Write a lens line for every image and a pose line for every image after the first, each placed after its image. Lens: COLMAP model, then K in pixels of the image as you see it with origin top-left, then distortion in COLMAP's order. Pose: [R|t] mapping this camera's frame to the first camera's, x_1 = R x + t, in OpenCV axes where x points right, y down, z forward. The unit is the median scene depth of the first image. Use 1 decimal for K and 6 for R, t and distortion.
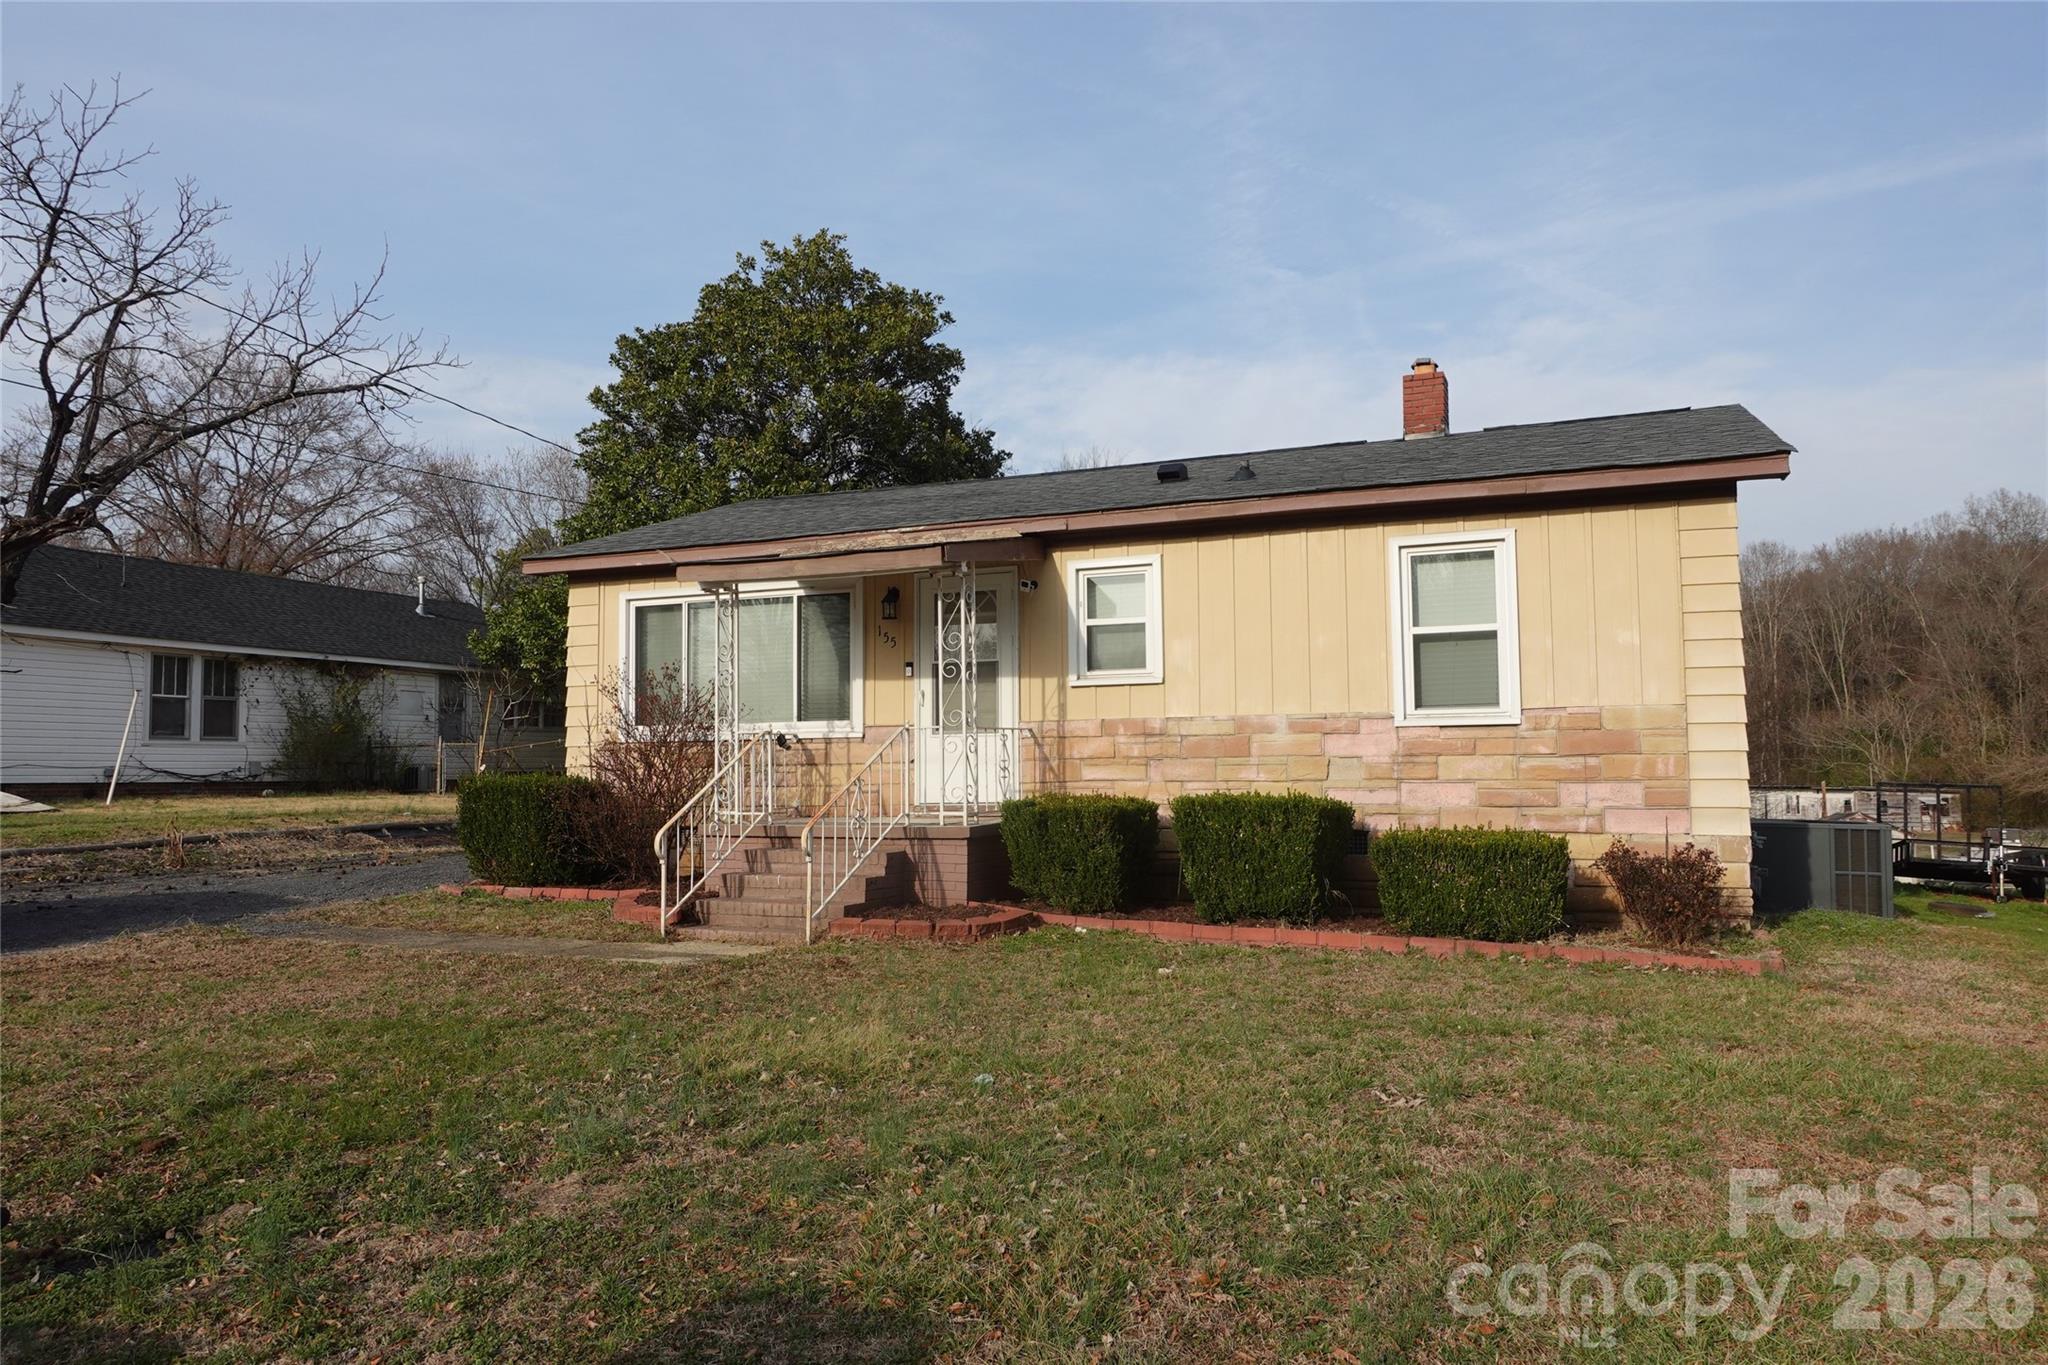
lens RADIAL K [[1406.0, 0, 1024.0], [0, 1406.0, 682.5], [0, 0, 1]] dist [0.000556, -0.003348]
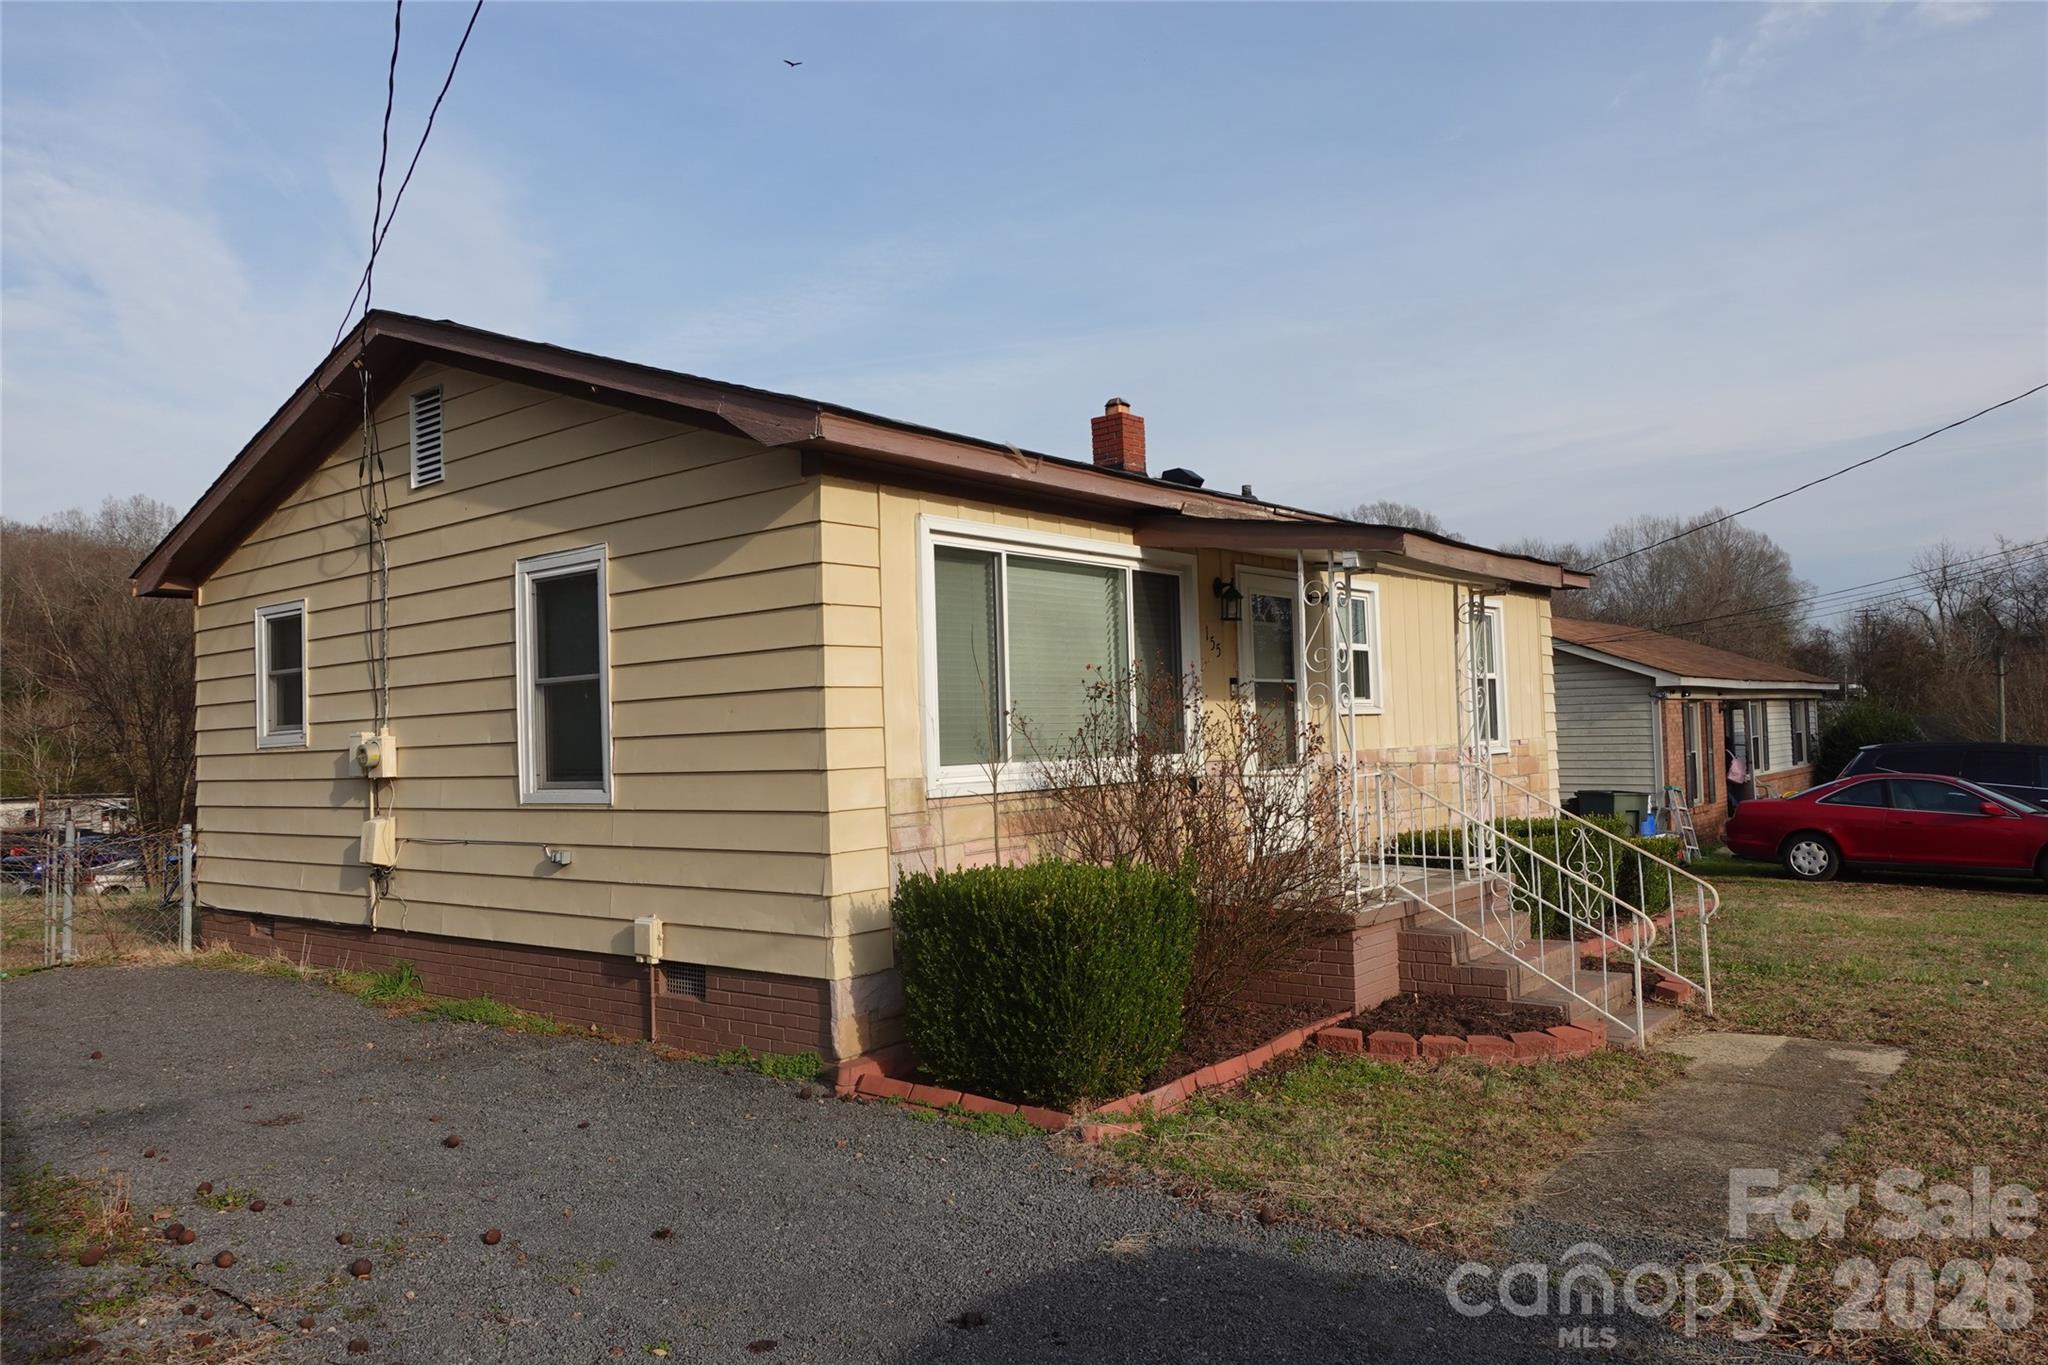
lens RADIAL K [[1406.0, 0, 1024.0], [0, 1406.0, 682.5], [0, 0, 1]] dist [0.000556, -0.003348]
pose [[0.273709, 0.039587, 0.960997, -0.833379], [-0.038362, 0.998807, -0.030219, 0.015642], [-0.961047, -0.028594, 0.274901, 0.864651]]
